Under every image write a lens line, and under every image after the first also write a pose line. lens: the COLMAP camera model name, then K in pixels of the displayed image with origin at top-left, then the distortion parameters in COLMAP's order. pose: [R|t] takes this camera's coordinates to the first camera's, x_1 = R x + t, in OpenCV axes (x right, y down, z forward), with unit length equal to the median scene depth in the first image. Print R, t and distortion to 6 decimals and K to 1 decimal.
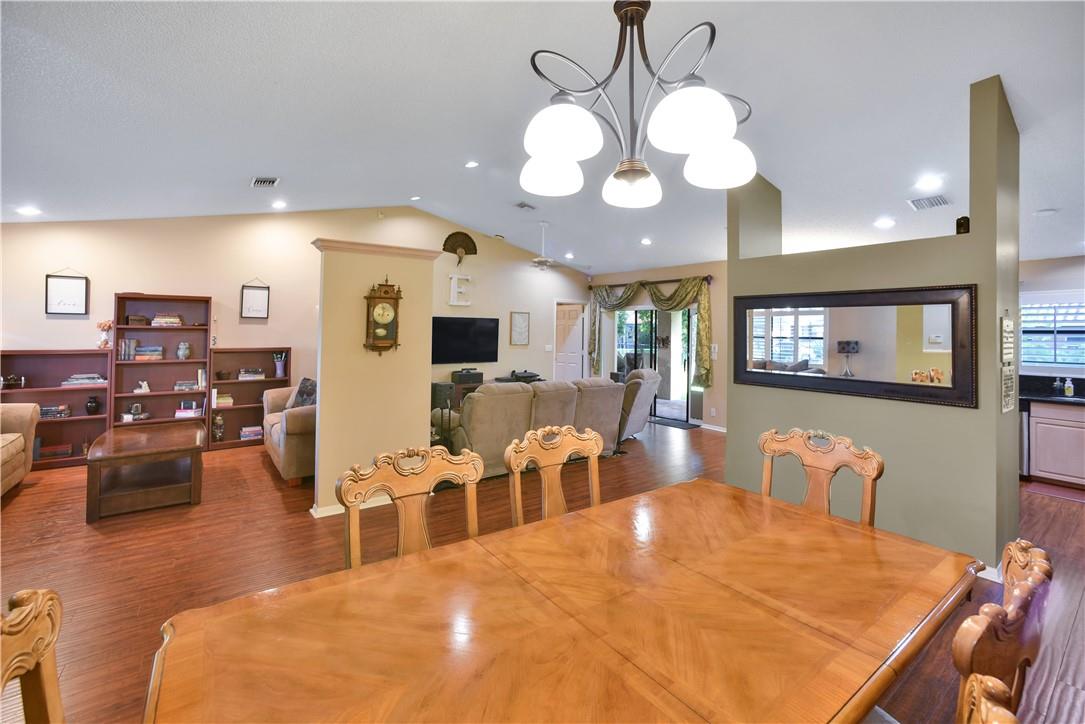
lens RADIAL K [[440.5, 0, 522.7], [0, 440.5, 214.9], [0, 0, 1]] dist [0.019968, 0.000062]
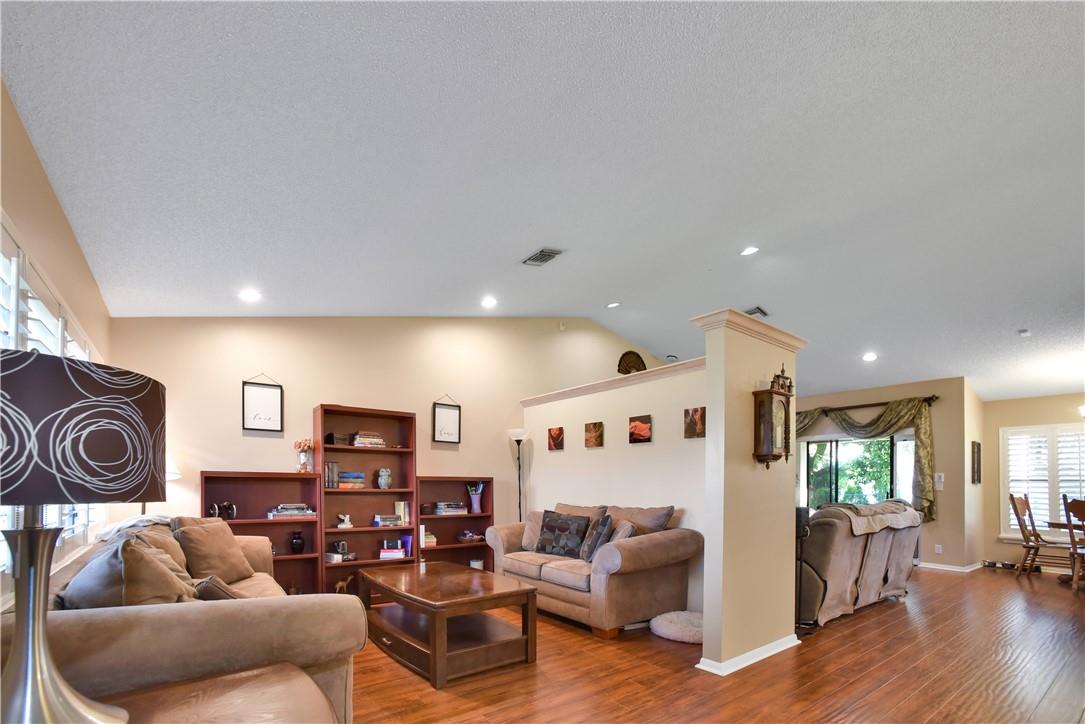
lens RADIAL K [[459.0, 0, 553.7], [0, 459.0, 354.1], [0, 0, 1]] dist [-0.013194, 0.000339]
pose [[0.999402, 0.002241, 0.034491, -0.476607], [-0.001792, 0.999914, -0.013028, 0.084902], [-0.034517, 0.012958, 0.999320, 0.141962]]
